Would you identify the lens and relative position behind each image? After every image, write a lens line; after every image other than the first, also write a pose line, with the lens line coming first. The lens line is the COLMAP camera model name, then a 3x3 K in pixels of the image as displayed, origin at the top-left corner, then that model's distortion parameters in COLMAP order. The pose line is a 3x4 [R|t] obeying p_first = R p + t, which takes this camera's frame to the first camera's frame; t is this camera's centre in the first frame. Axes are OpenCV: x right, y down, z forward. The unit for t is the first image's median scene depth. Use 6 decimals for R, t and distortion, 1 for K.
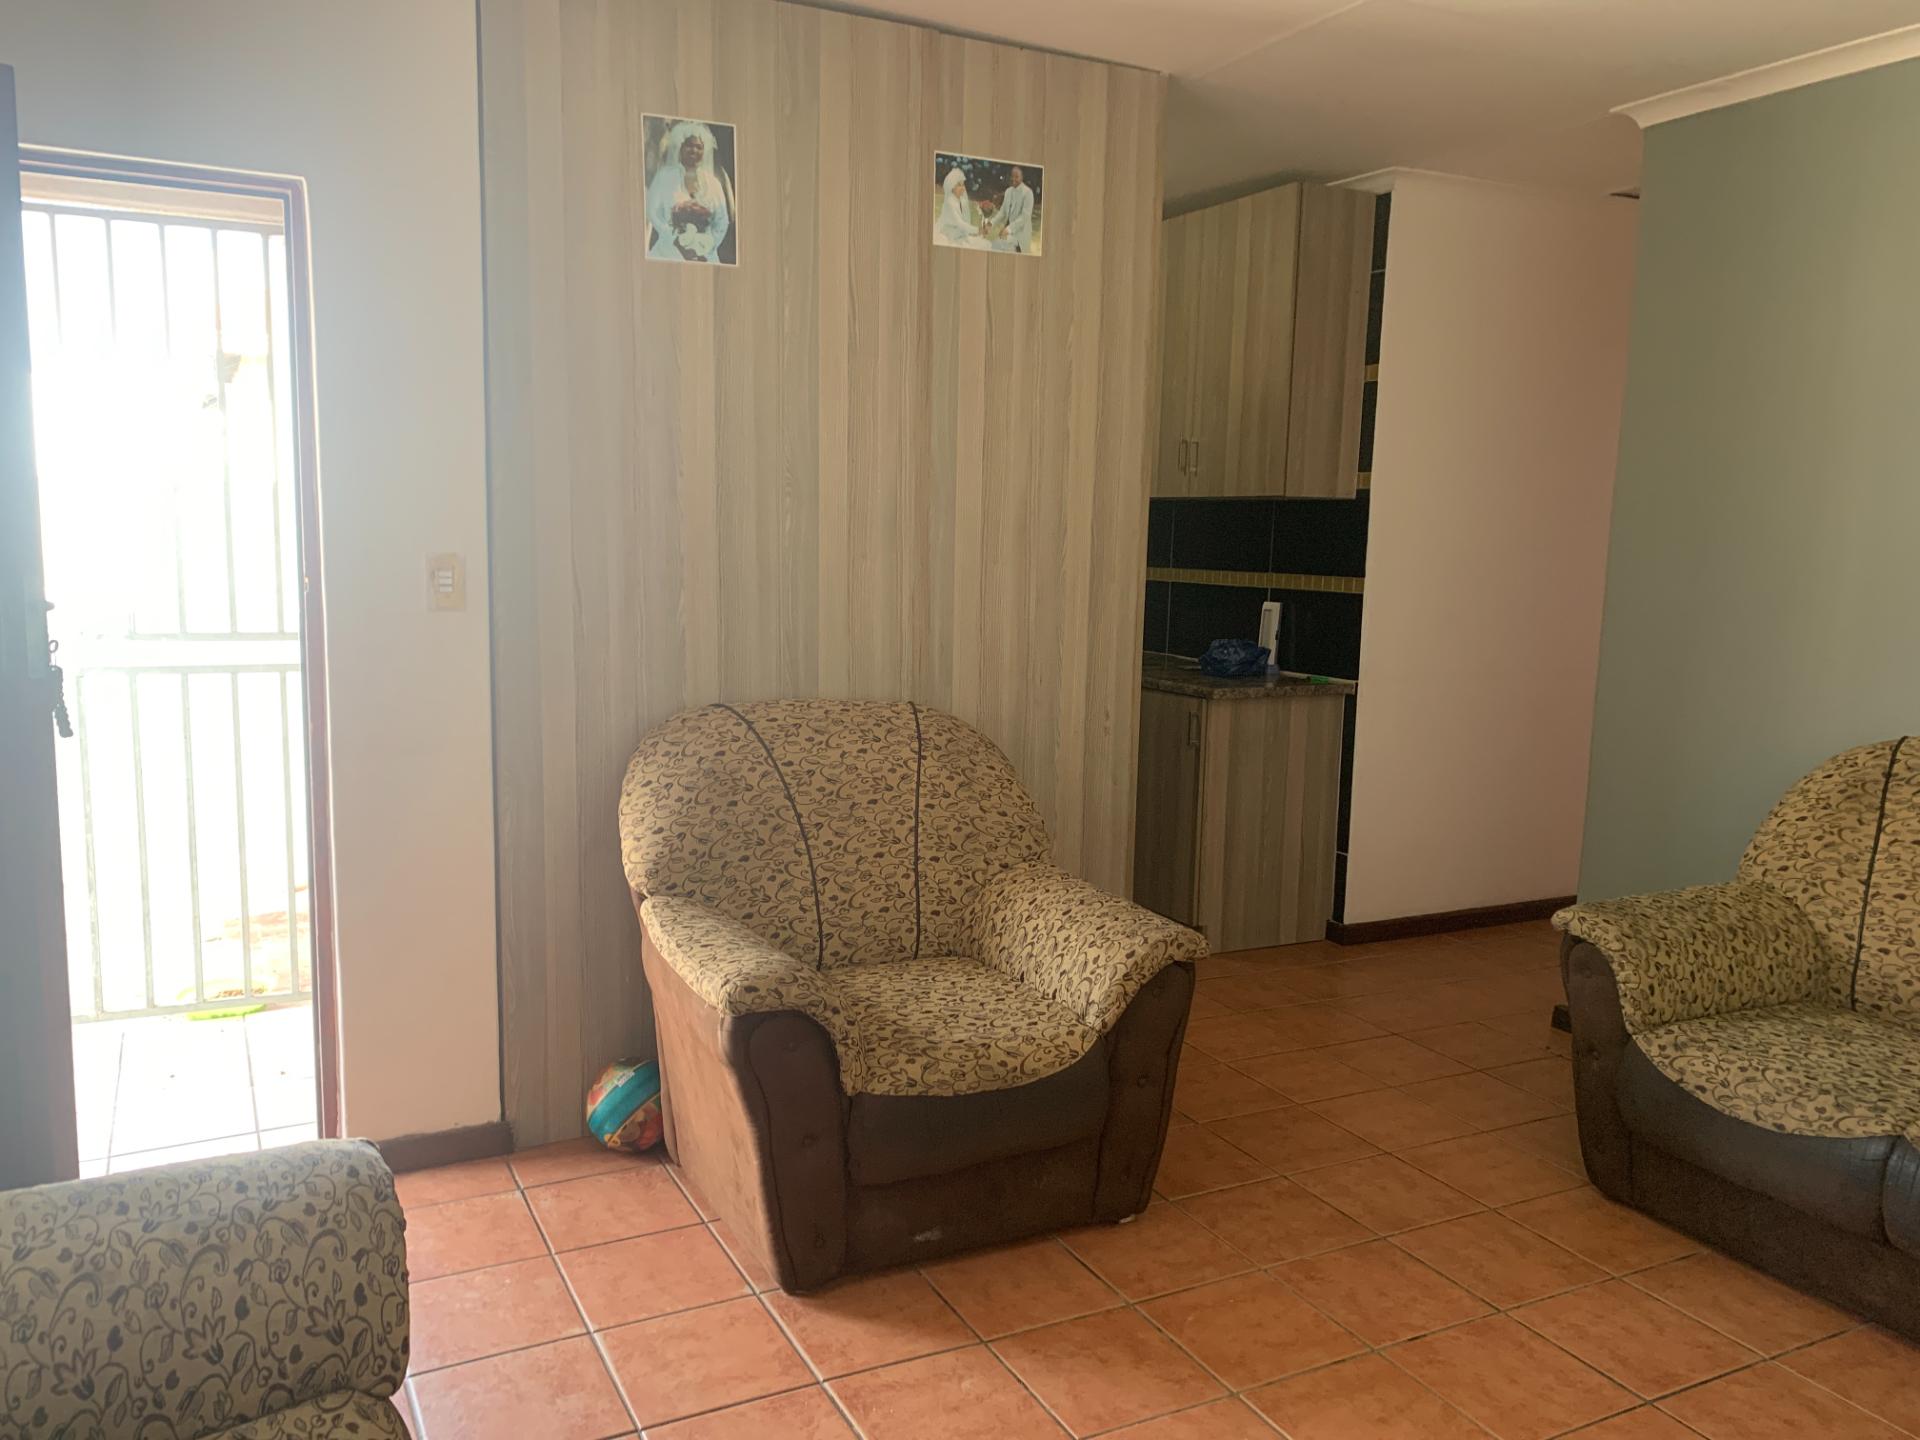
lens RADIAL K [[1460.4, 0, 934.0], [0, 1460.4, 720.3], [0, 0, 1]] dist [0.025309, -0.023807]
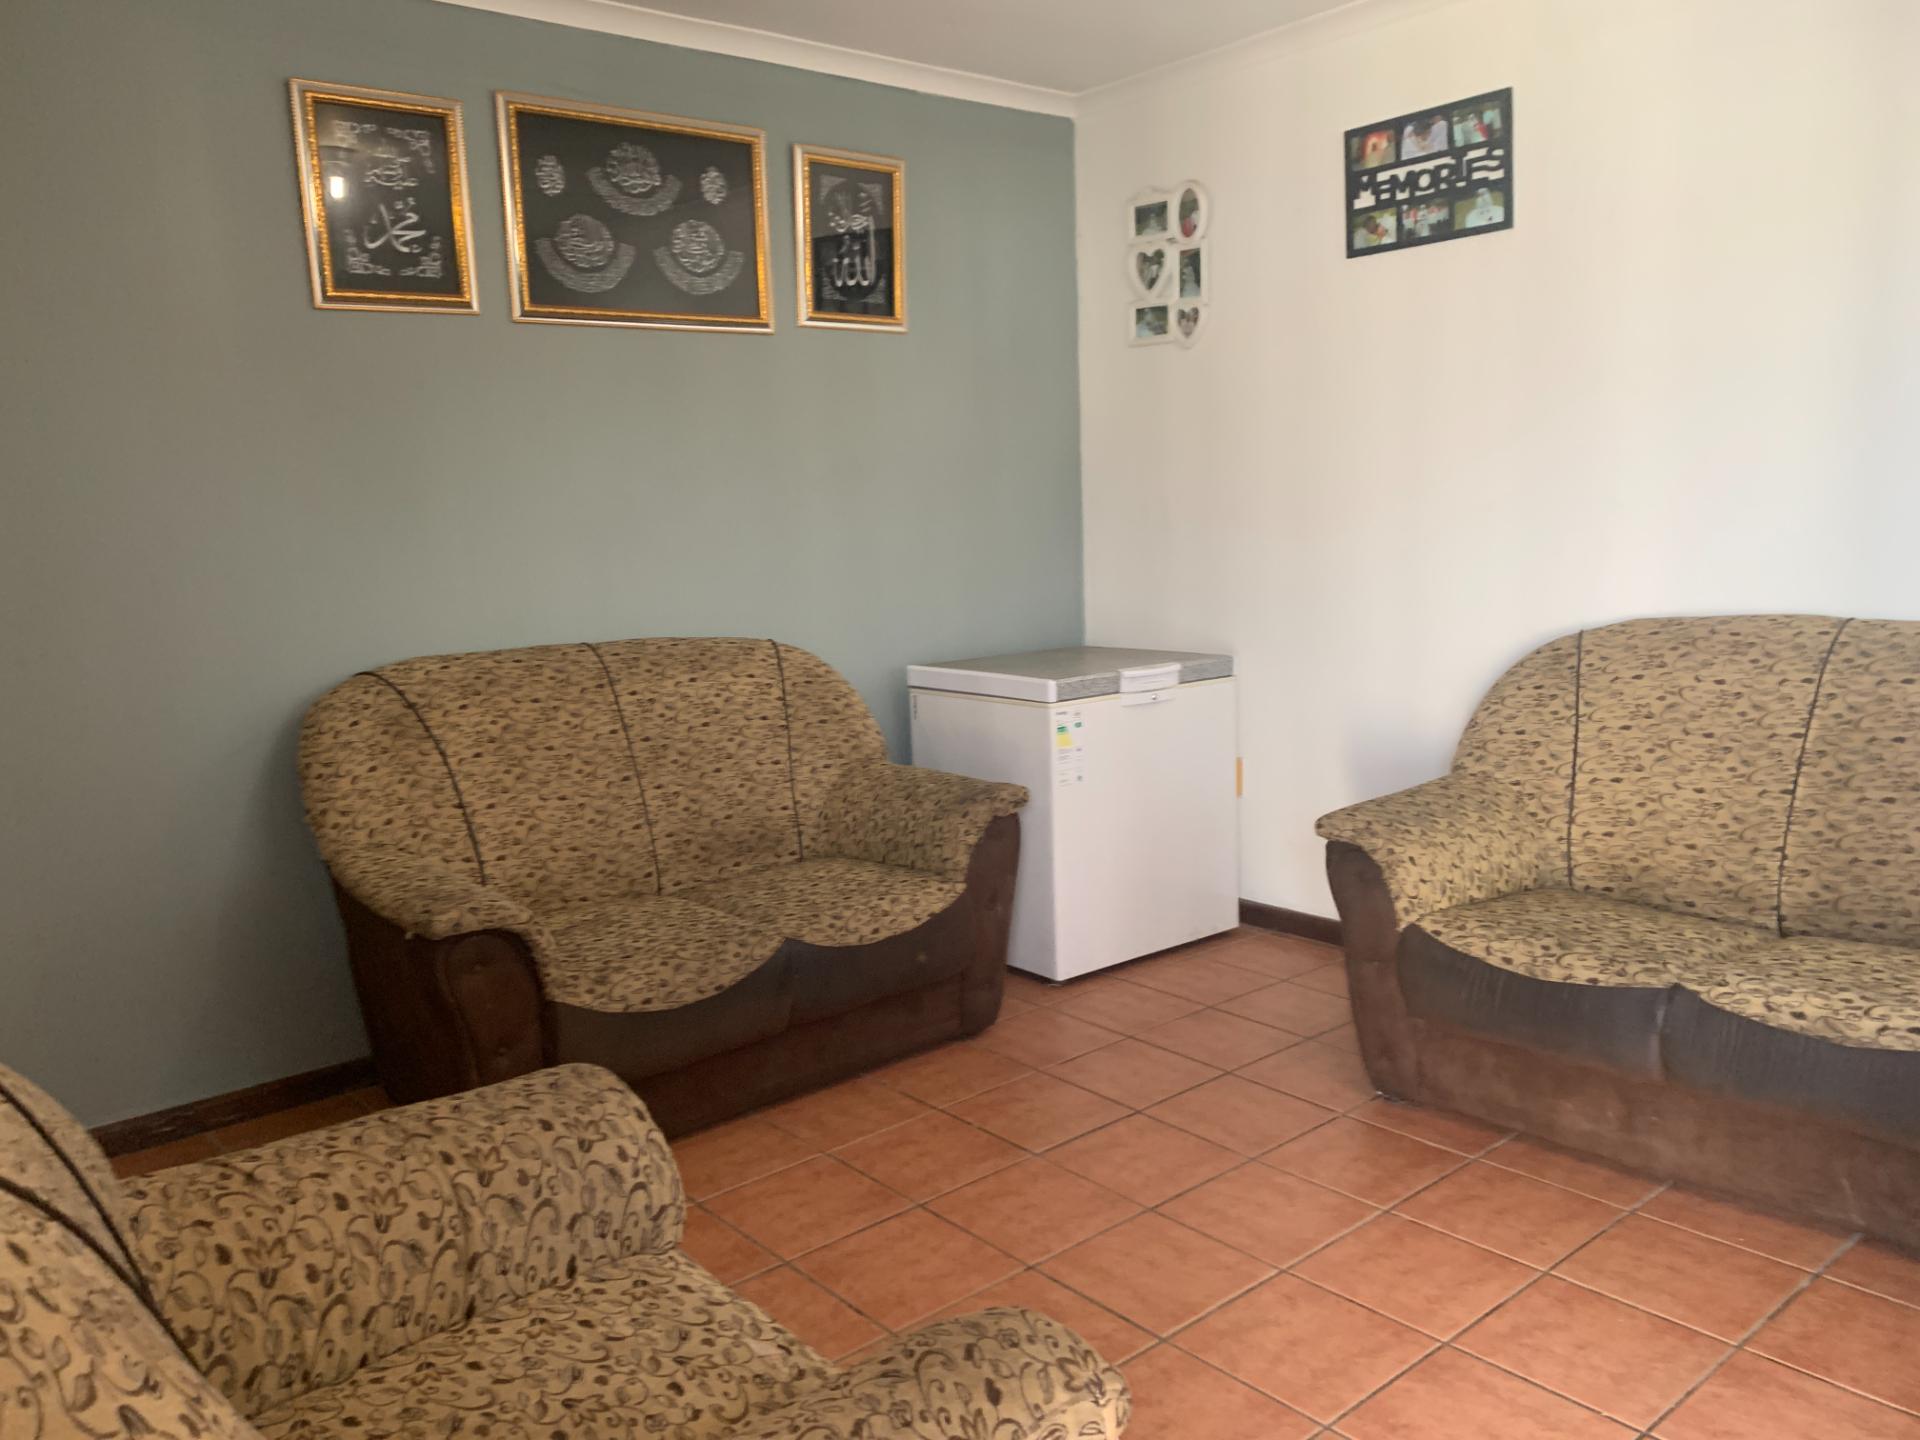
lens RADIAL K [[1460.4, 0, 934.0], [0, 1460.4, 720.3], [0, 0, 1]] dist [0.025309, -0.023807]
pose [[-0.221763, -0.158648, 0.962108, -0.459043], [0.172909, 0.964641, 0.198921, -0.103100], [-0.959648, 0.210471, -0.186490, 0.934648]]
